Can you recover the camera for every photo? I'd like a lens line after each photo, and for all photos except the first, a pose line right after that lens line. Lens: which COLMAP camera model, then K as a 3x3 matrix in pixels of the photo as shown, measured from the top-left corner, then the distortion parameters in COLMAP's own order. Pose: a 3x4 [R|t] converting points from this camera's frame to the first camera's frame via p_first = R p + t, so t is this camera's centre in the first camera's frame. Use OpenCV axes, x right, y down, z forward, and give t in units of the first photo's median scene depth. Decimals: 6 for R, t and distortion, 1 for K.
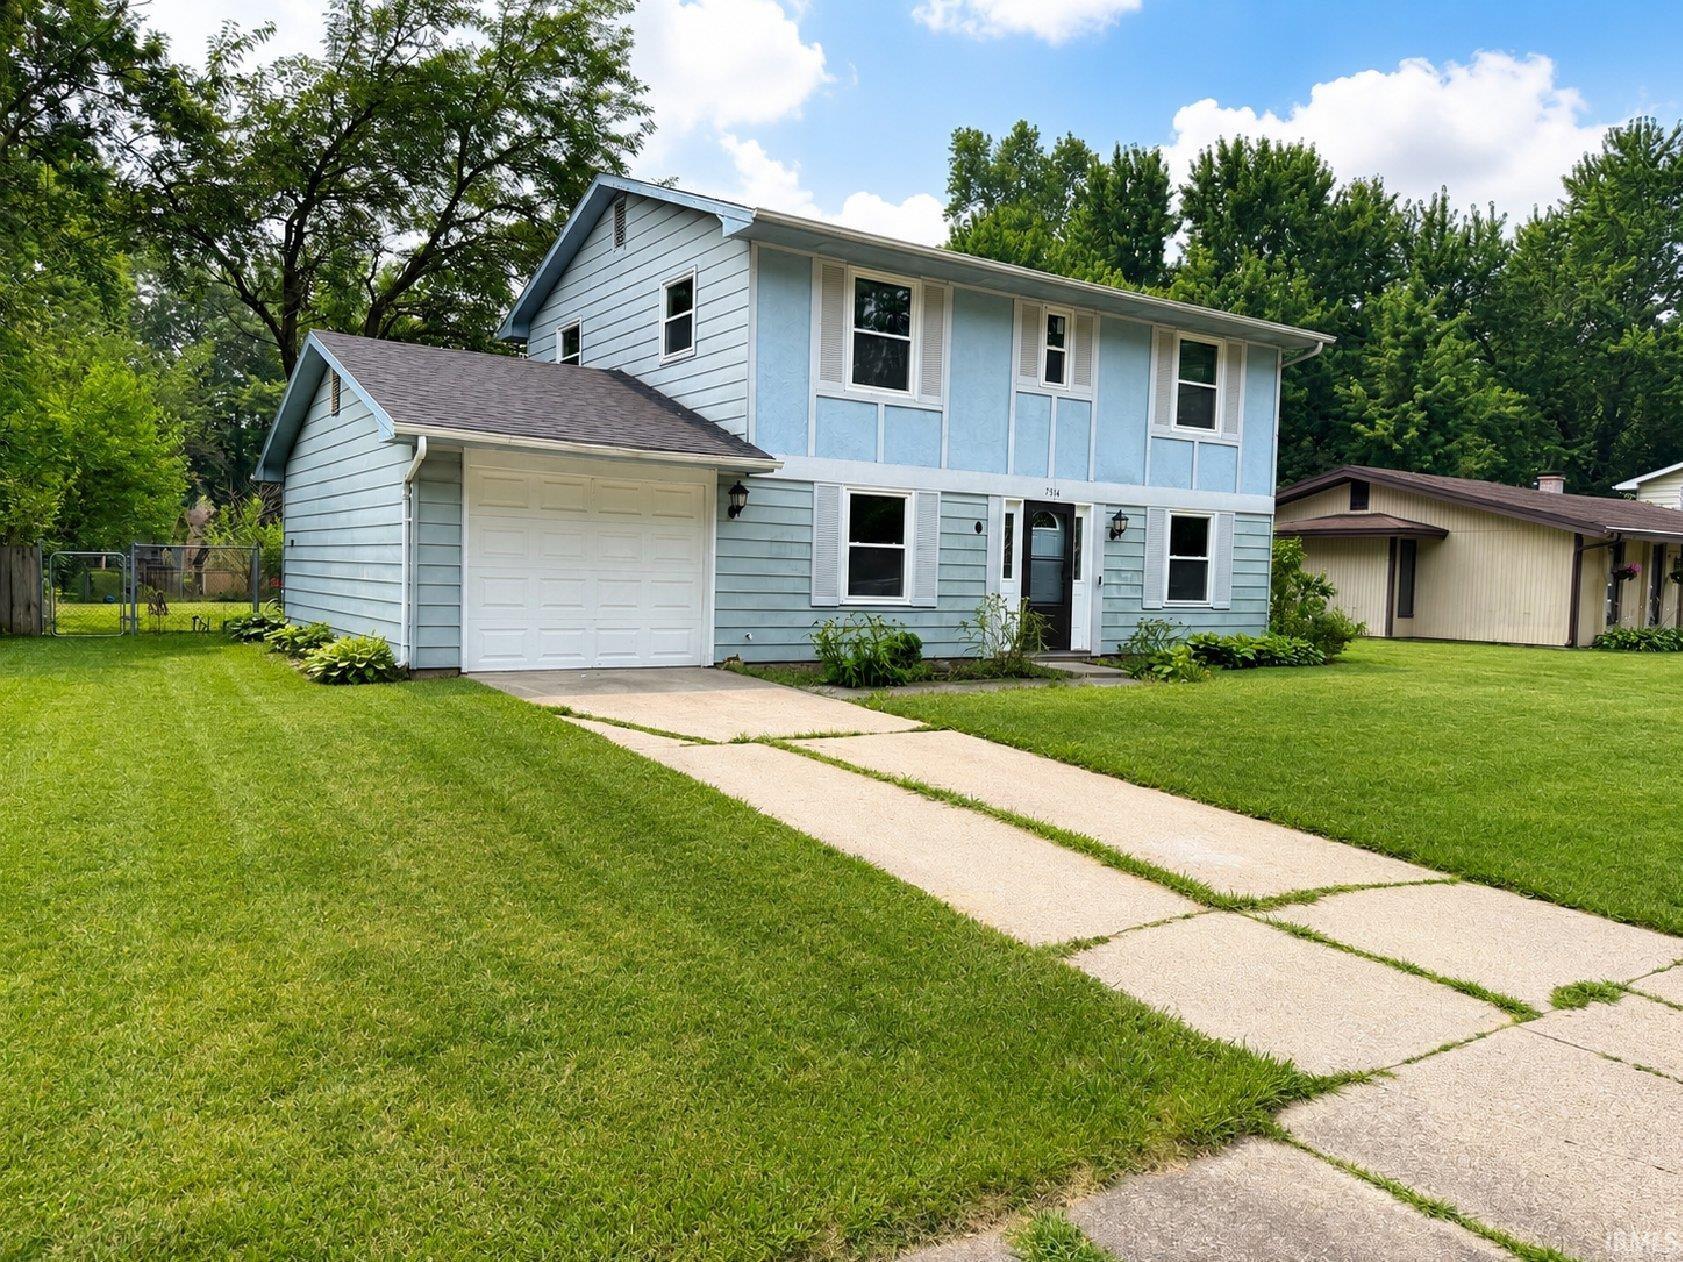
lens RADIAL K [[1207.4, 0, 828.5], [0, 1207.4, 644.8], [0, 0, 1]] dist [0.107800, 0.001763]
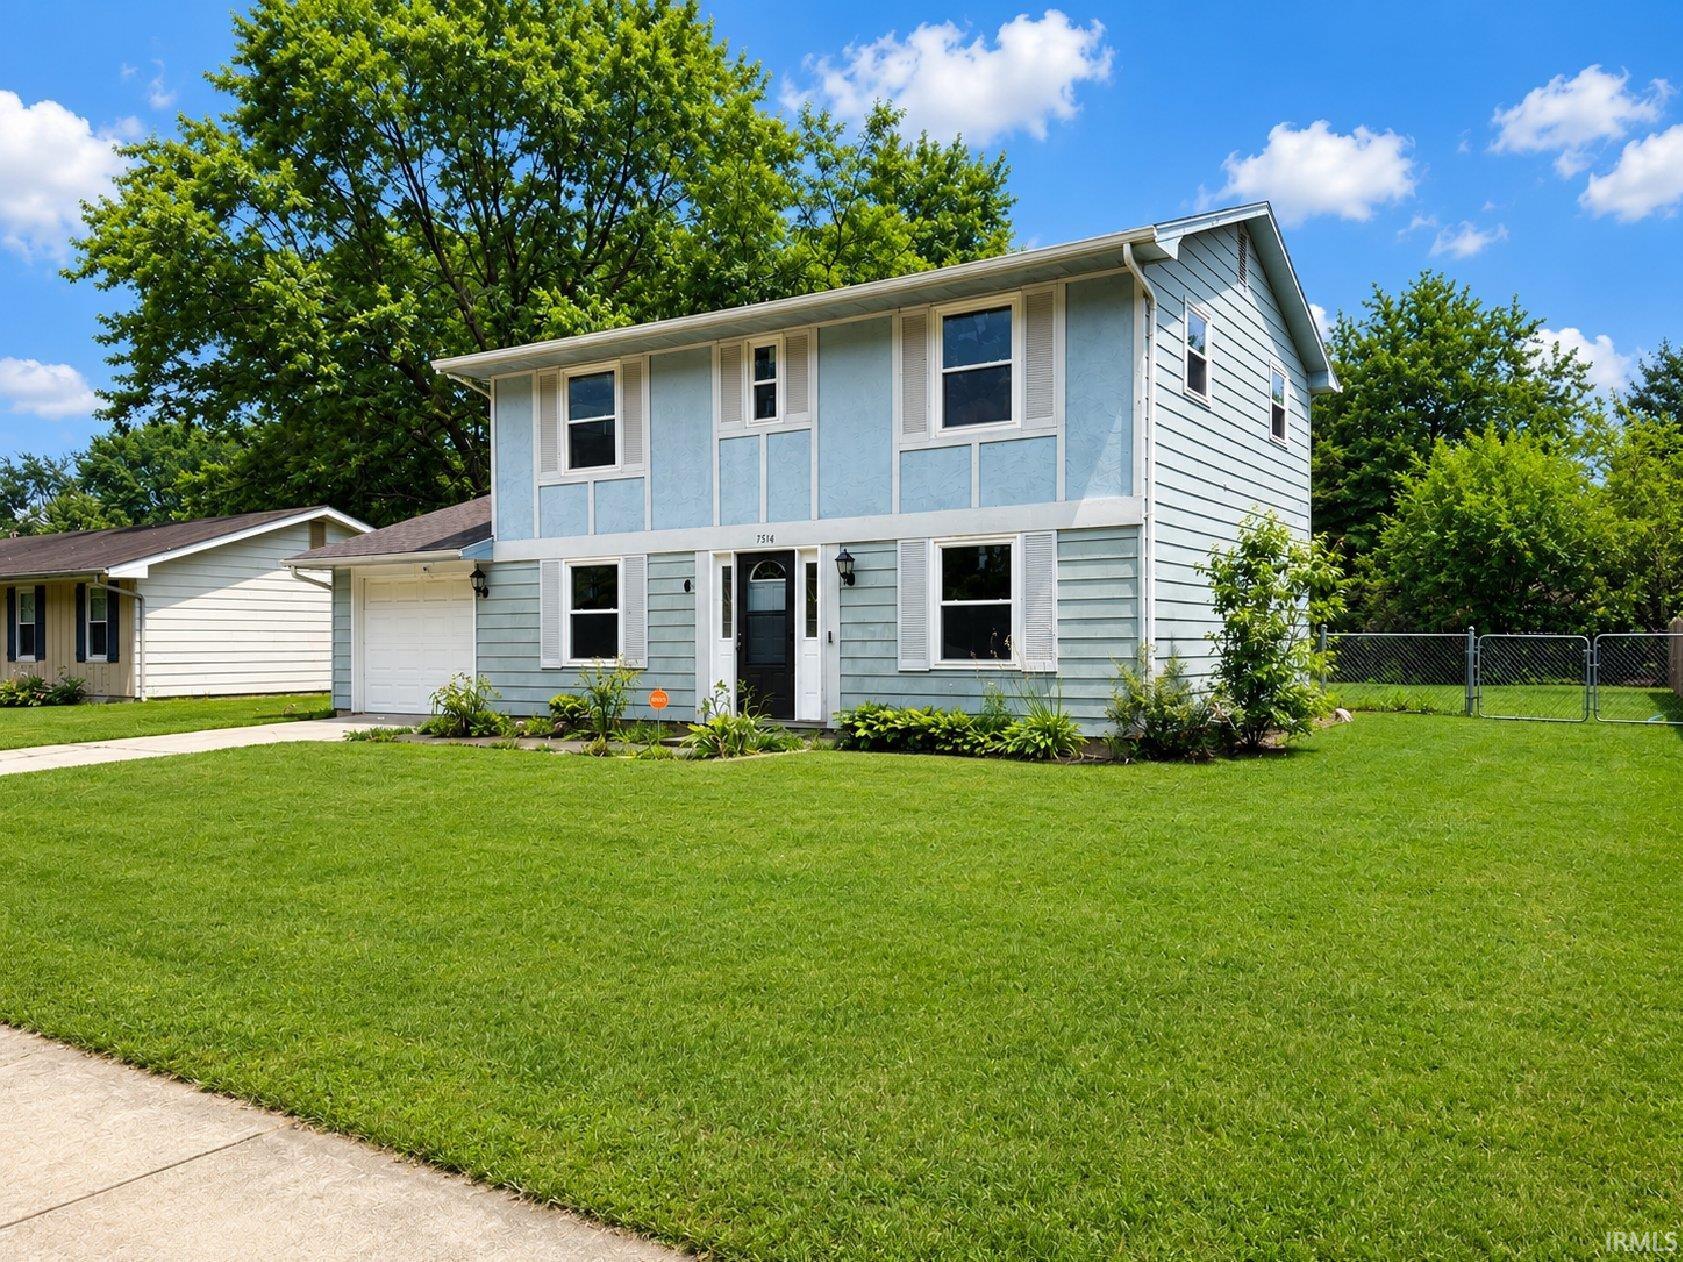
lens RADIAL K [[1207.4, 0, 830.2], [0, 1207.4, 616.9], [0, 0, 1]] dist [0.107800, 0.001763]
pose [[0.389086, -0.044975, -0.920103, 1.010657], [-0.035471, 0.997335, -0.063750, -0.014413], [0.920518, 0.057441, 0.386454, 0.703527]]
